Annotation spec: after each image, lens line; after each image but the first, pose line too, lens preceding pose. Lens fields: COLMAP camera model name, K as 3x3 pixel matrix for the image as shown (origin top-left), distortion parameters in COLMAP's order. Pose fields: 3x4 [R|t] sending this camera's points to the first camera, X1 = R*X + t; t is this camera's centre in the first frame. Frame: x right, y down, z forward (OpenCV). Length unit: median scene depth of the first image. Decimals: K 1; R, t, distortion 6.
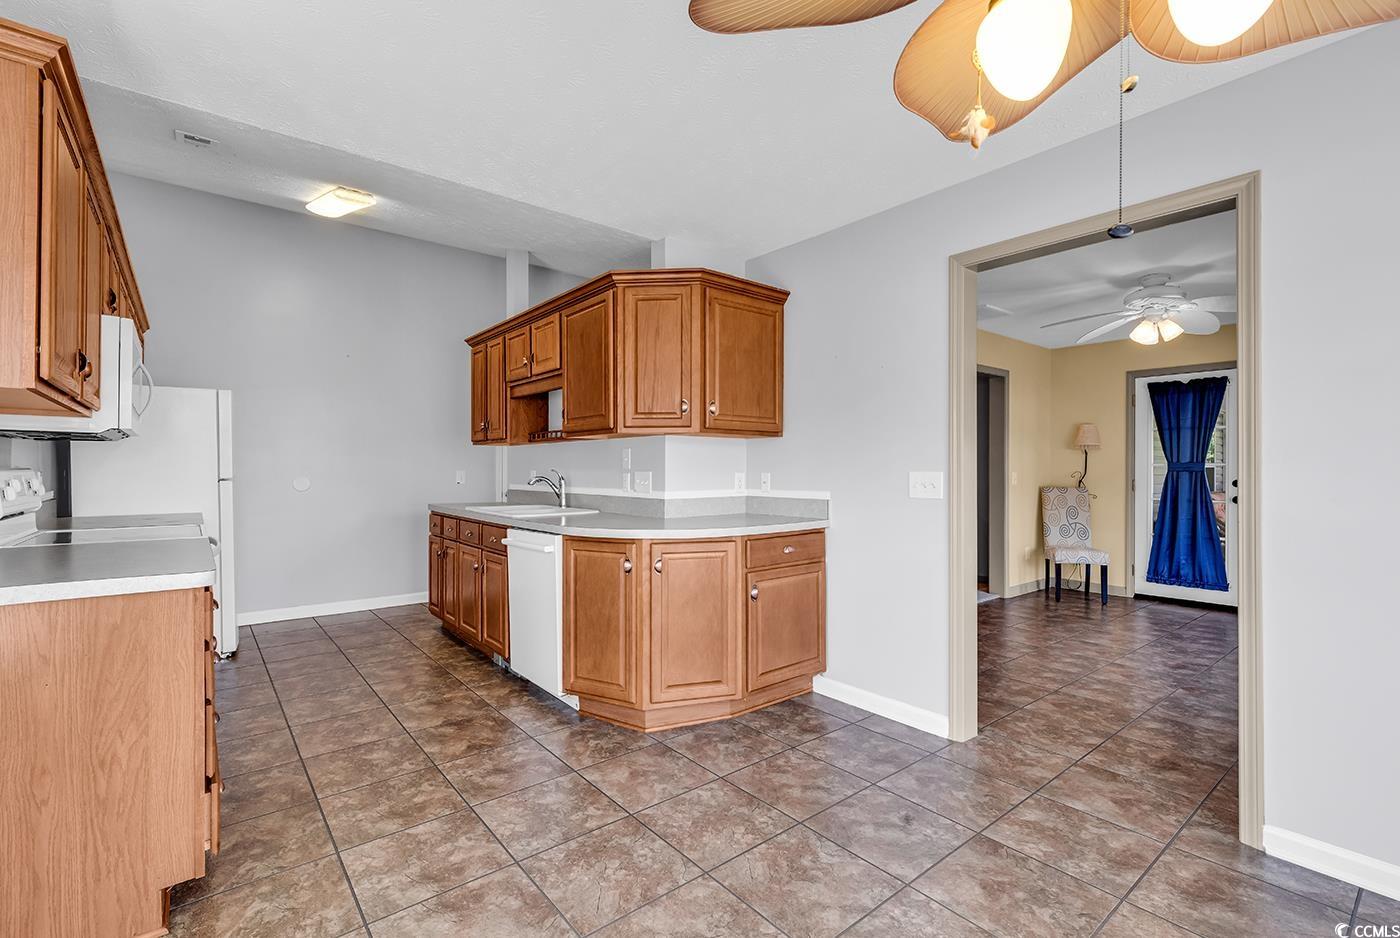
lens RADIAL K [[627.1, 0, 711.2], [0, 627.1, 468.1], [0, 0, 1]] dist [0.008191, -0.001585]
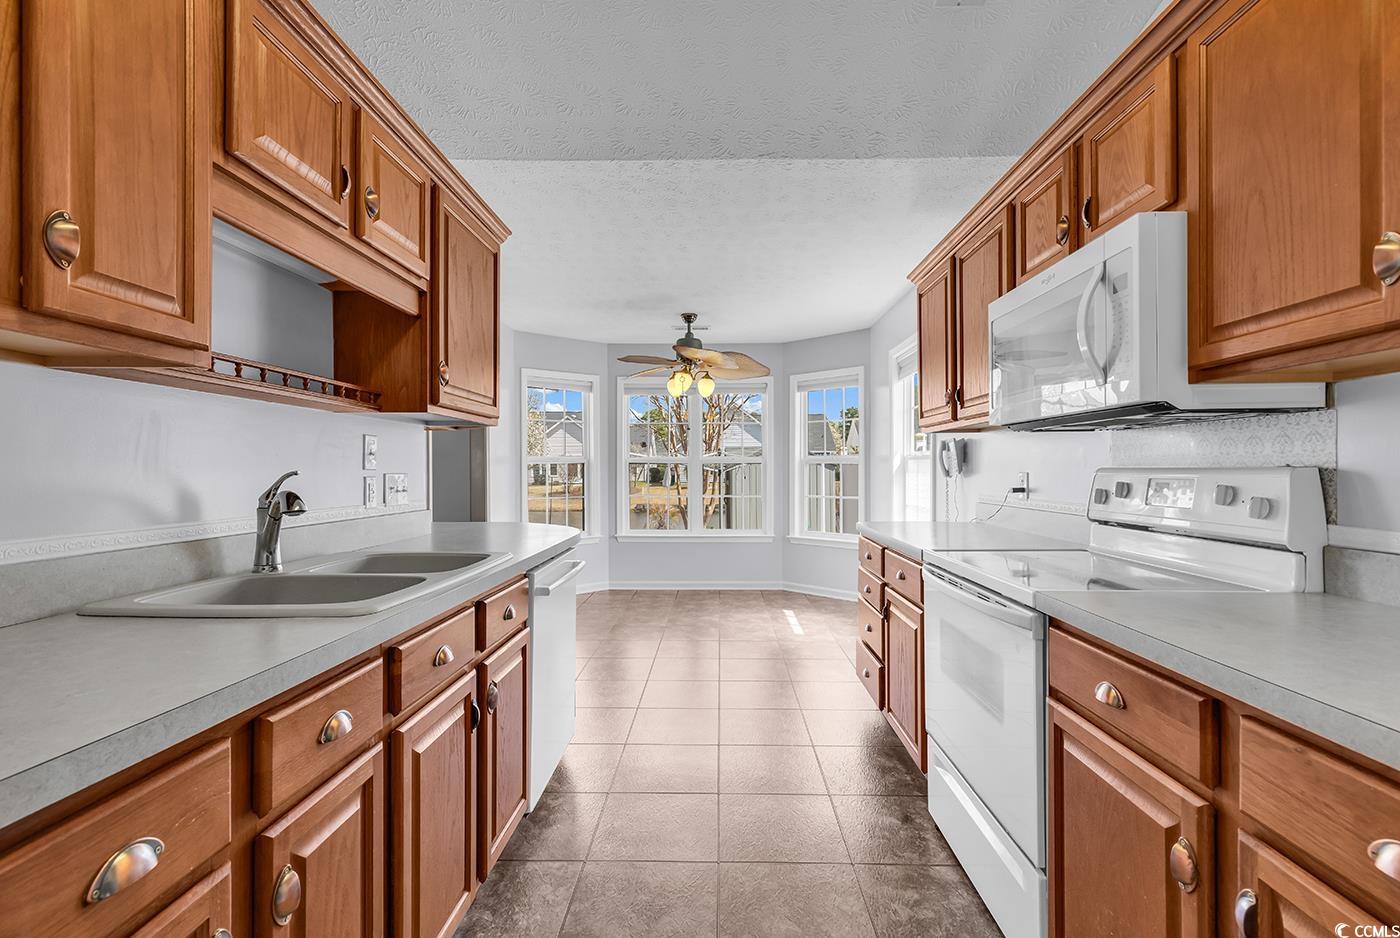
lens RADIAL K [[627.1, 0, 709.7], [0, 627.1, 472.4], [0, 0, 1]] dist [0.008191, -0.001585]
pose [[-0.756025, -0.001604, 0.654540, -0.908005], [-0.001093, 0.999999, 0.001187, 0.003521], [-0.654541, 0.000182, -0.756026, 1.468476]]
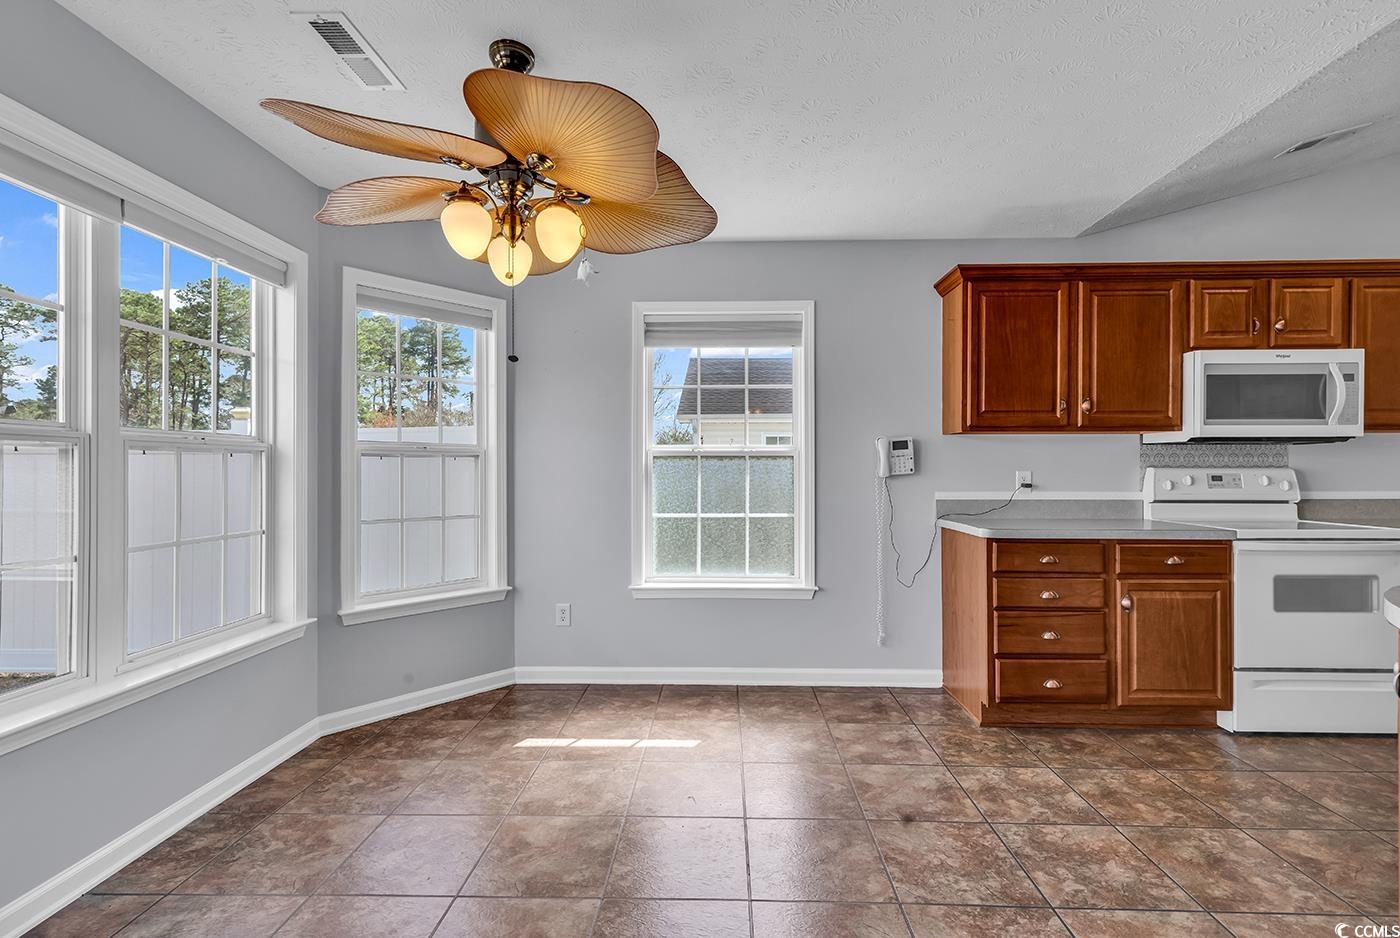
lens RADIAL K [[627.1, 0, 706.3], [0, 627.1, 473.5], [0, 0, 1]] dist [0.008191, -0.001585]
pose [[-0.662694, 0.002792, -0.748885, 0.515123], [0.002696, 0.999995, 0.001342, 0.005380], [0.748885, -0.001130, -0.662699, 0.827962]]
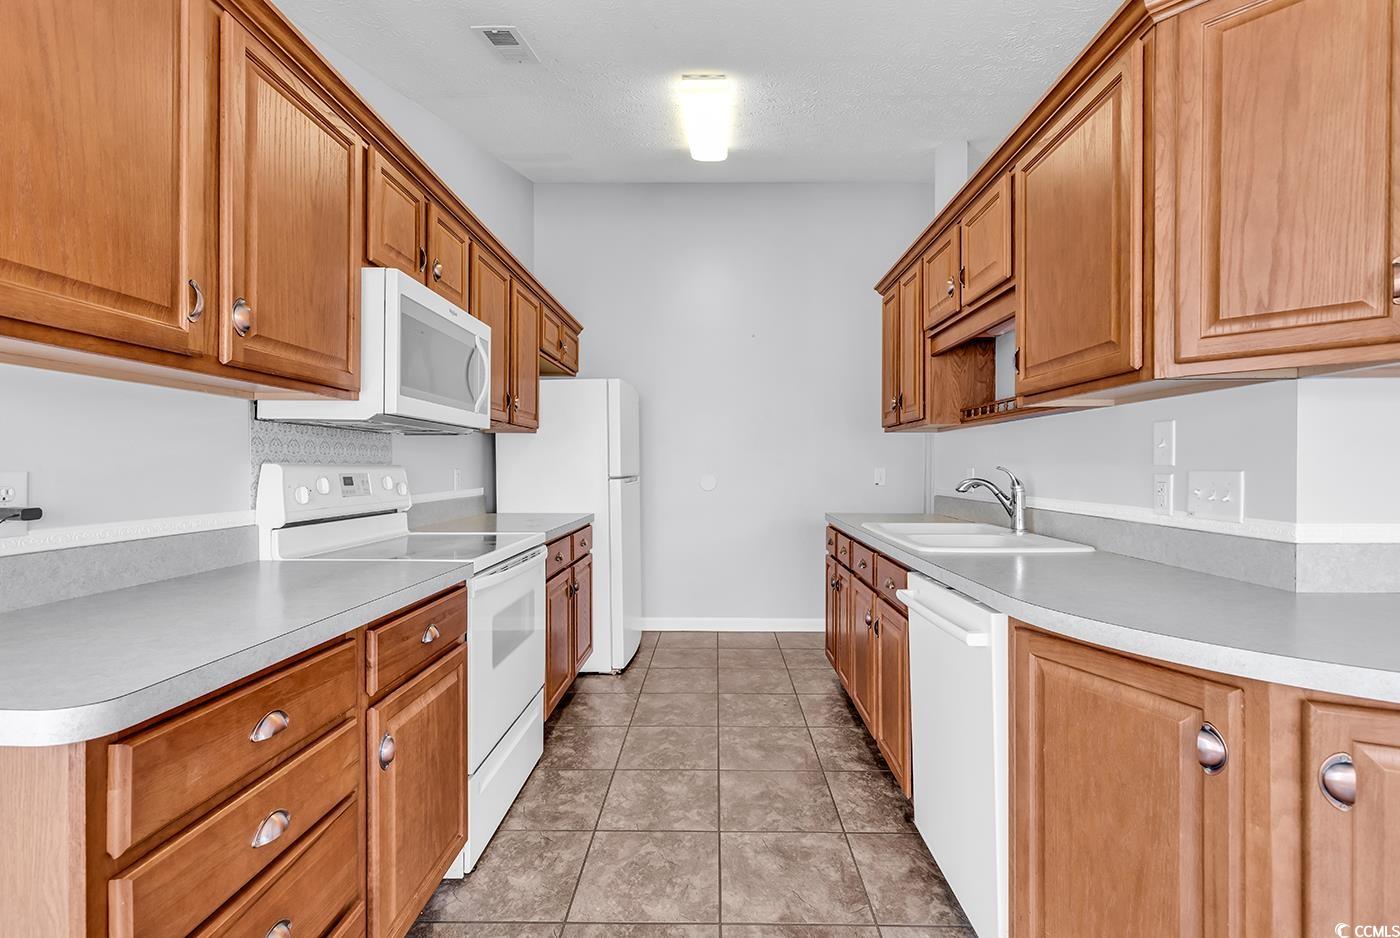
lens RADIAL K [[627.1, 0, 707.8], [0, 627.1, 469.0], [0, 0, 1]] dist [0.008191, -0.001585]
pose [[0.760639, 0.002837, -0.649169, -0.106518], [0.001554, 0.999980, 0.006191, 0.000799], [0.649173, -0.005717, 0.760619, 0.504488]]
